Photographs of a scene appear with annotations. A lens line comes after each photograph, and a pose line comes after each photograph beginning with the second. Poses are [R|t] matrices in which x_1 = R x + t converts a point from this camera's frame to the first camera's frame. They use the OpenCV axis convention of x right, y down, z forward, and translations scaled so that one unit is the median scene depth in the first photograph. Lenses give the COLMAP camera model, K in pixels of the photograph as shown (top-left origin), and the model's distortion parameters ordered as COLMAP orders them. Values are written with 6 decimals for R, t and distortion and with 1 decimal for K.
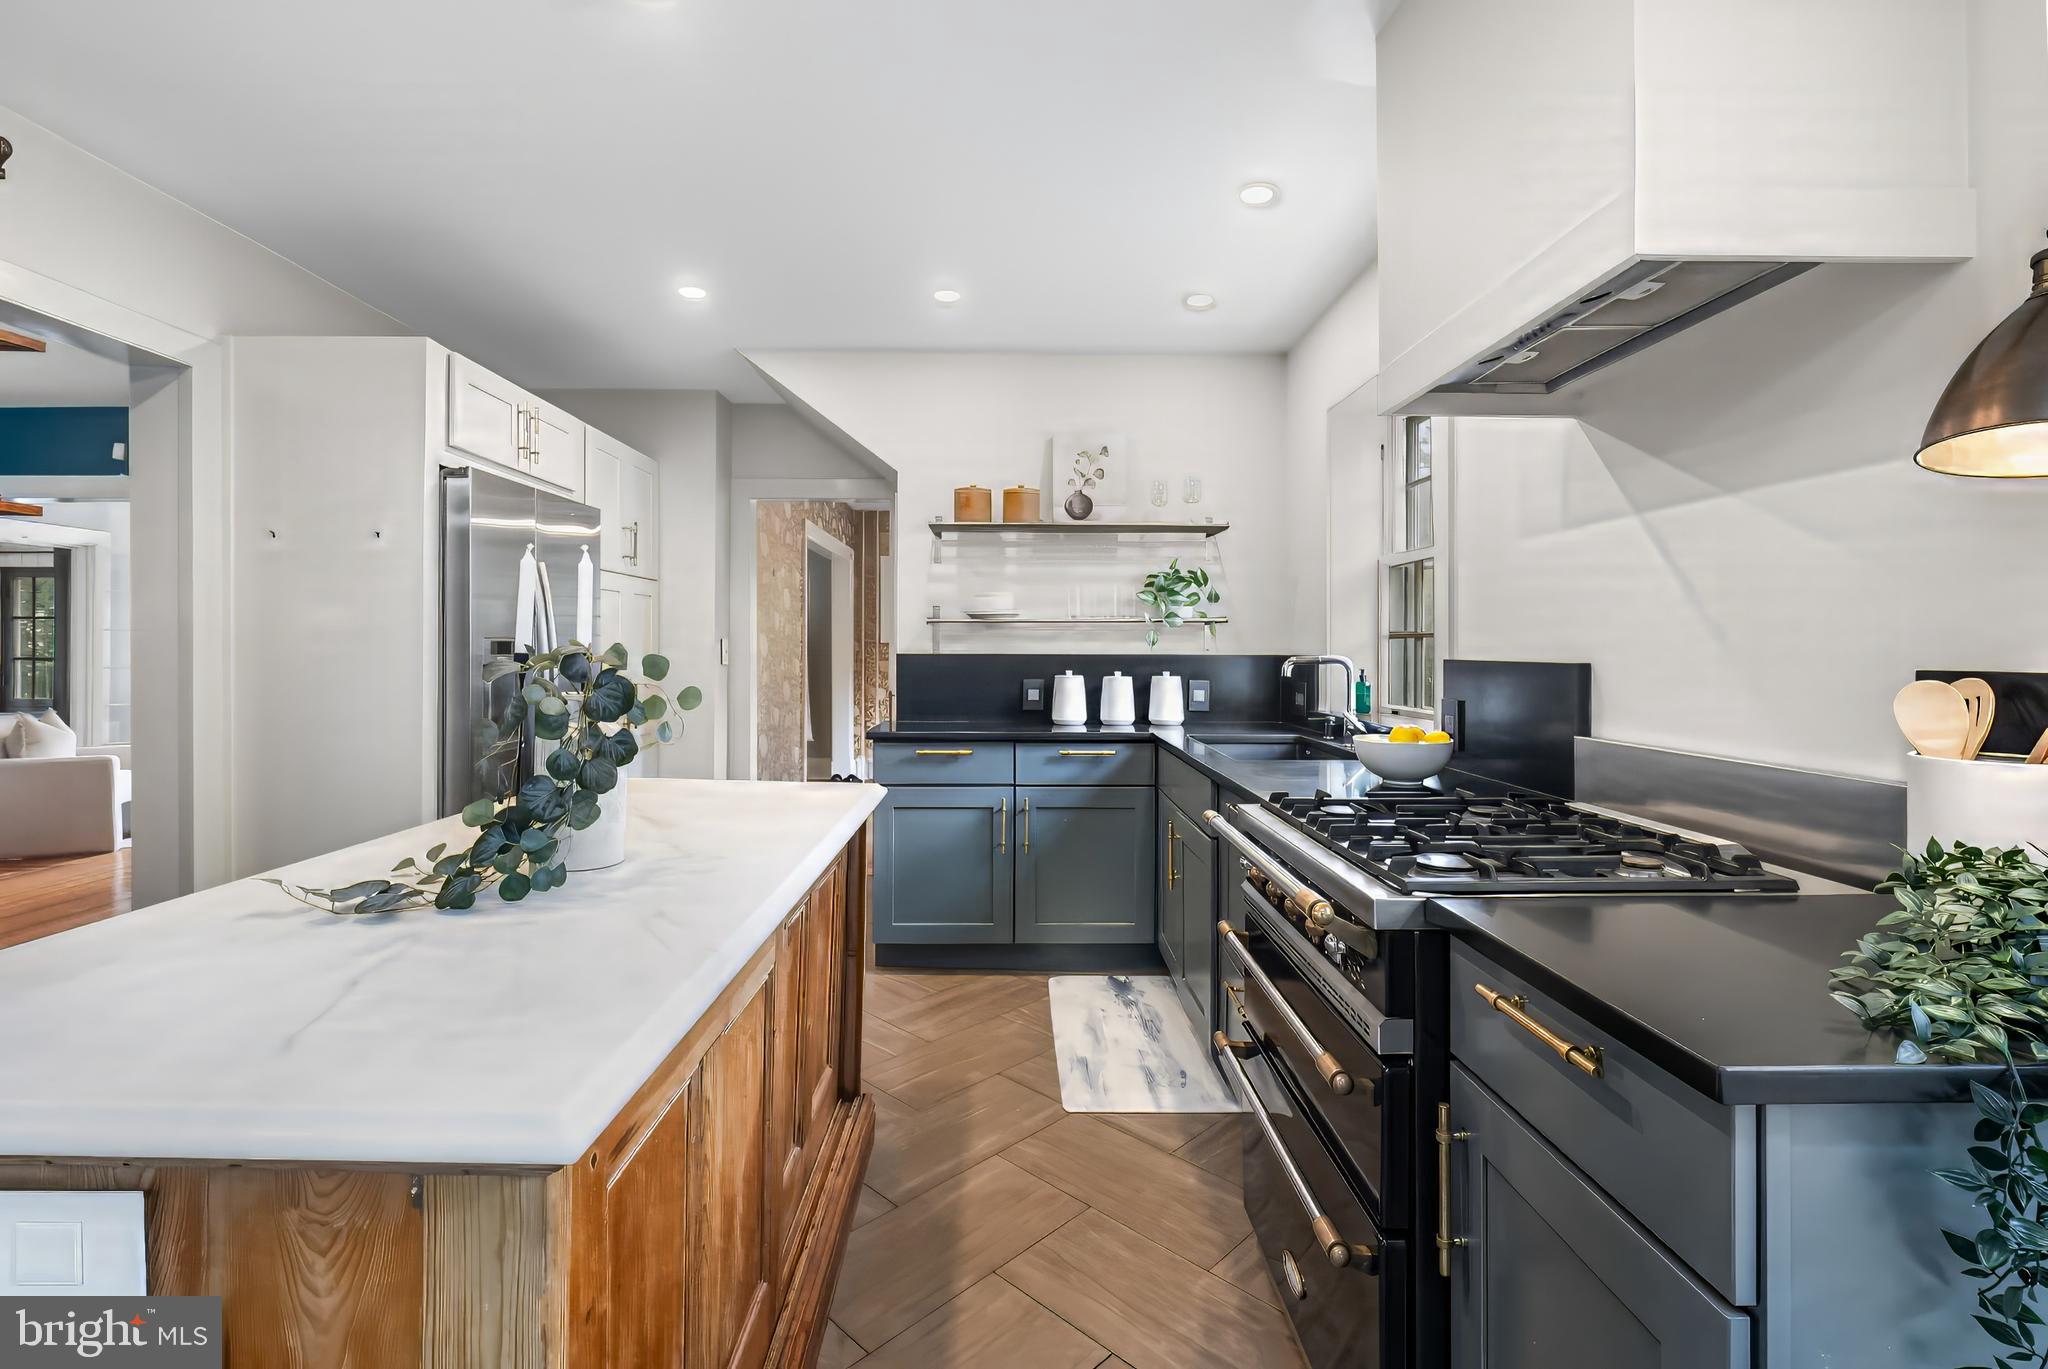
lens RADIAL K [[935.5, 0, 1024.0], [0, 935.5, 684.5], [0, 0, 1]] dist [0.002396, 0.000104]
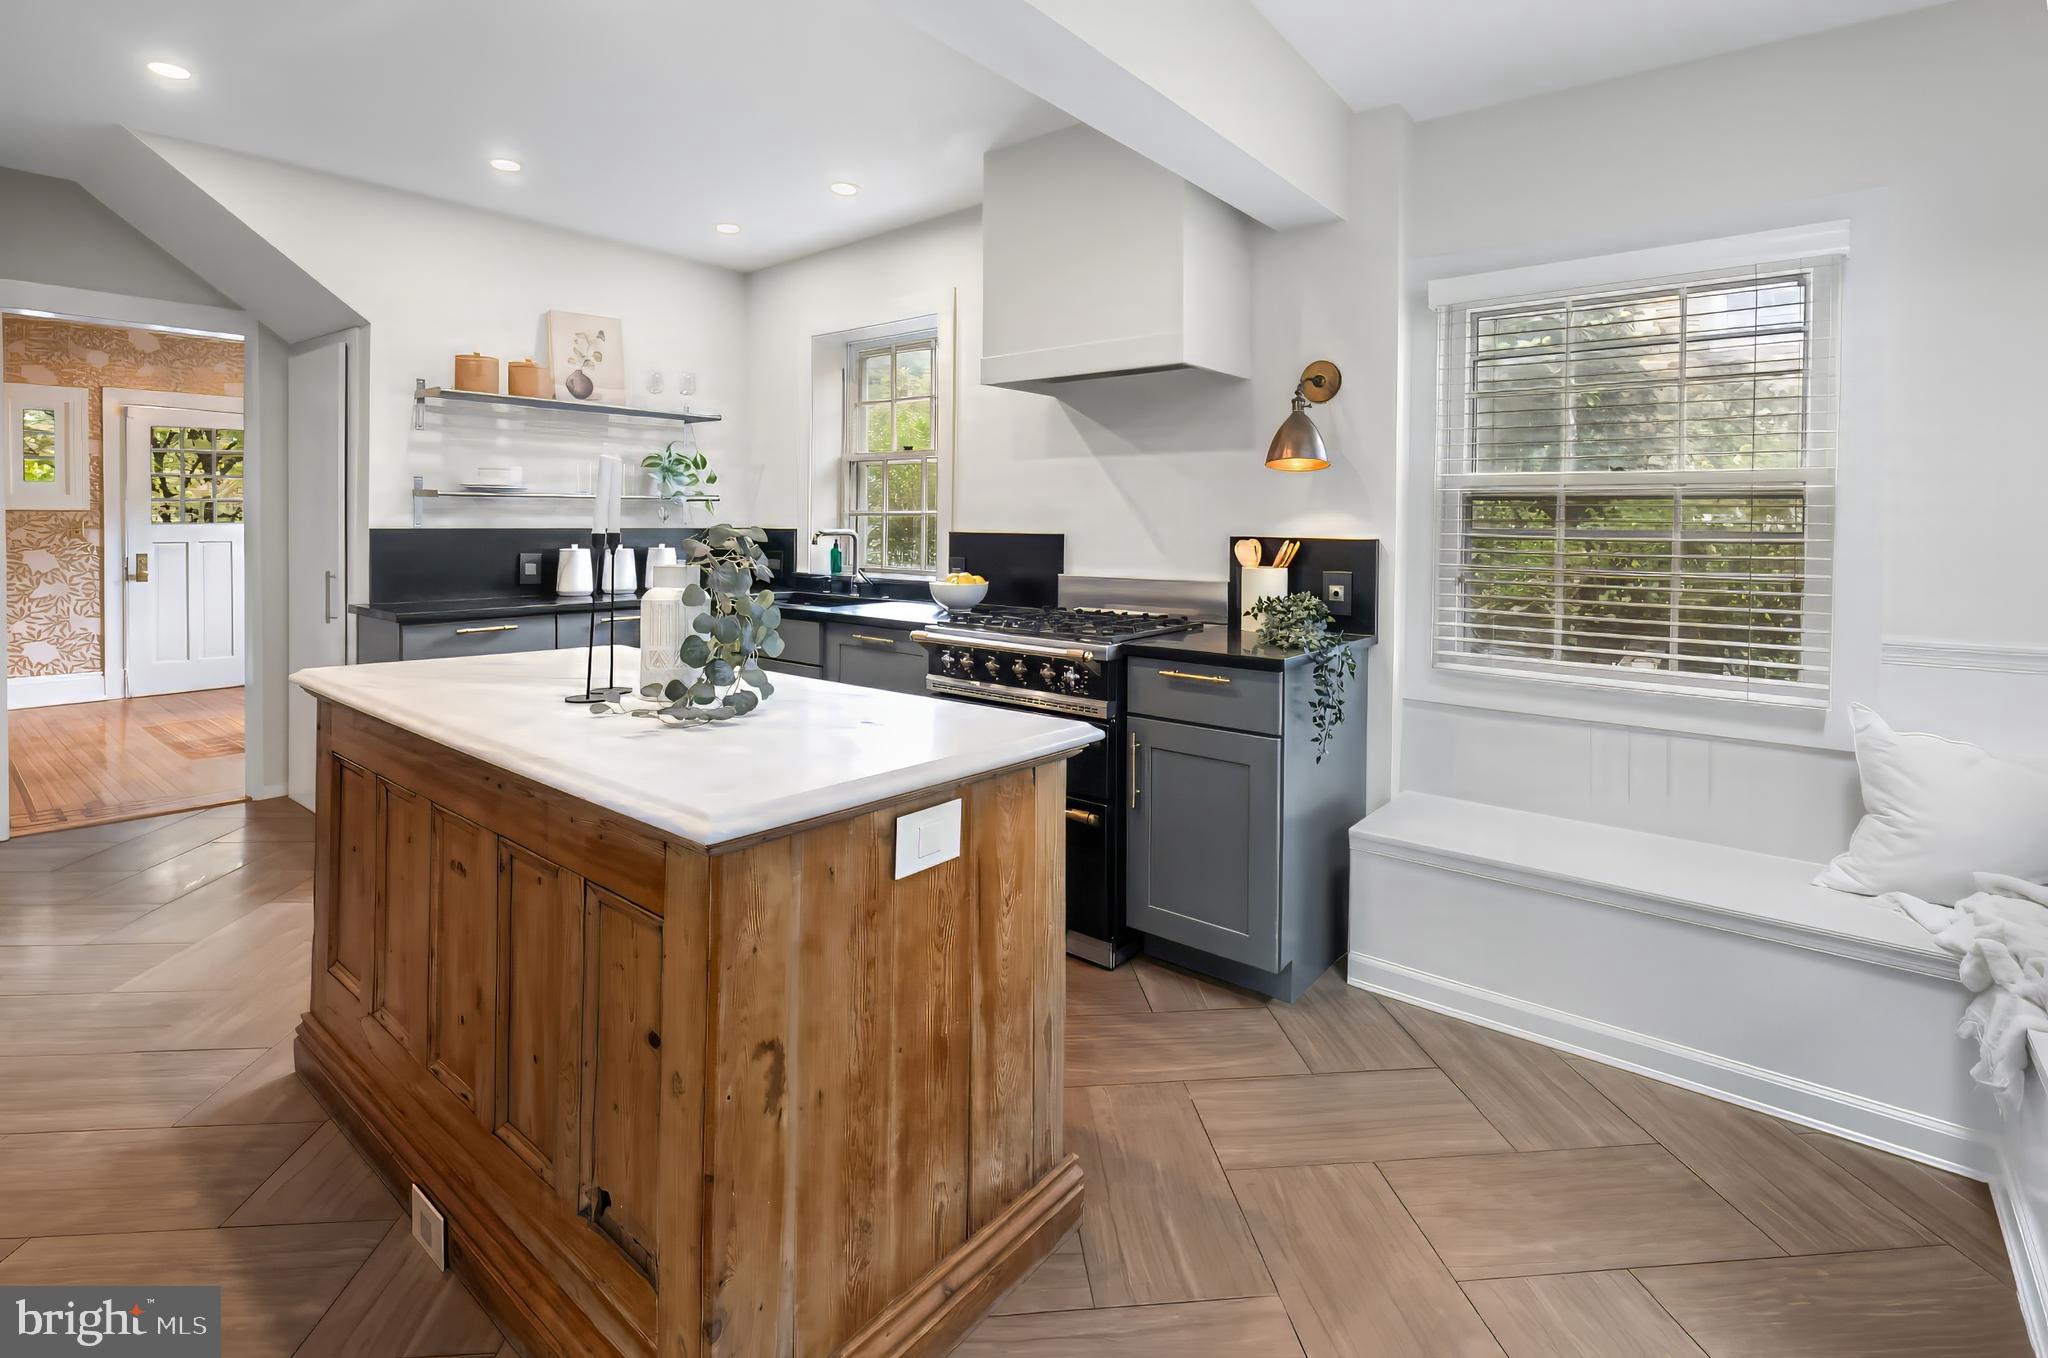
lens RADIAL K [[941.3, 0, 1024.0], [0, 941.3, 679.0], [0, 0, 1]] dist [0.001002, -0.000016]
pose [[0.633584, -0.129351, 0.762784, -0.474460], [0.026526, 0.988977, 0.145675, -0.005676], [-0.773219, -0.072064, 0.630032, -0.074701]]
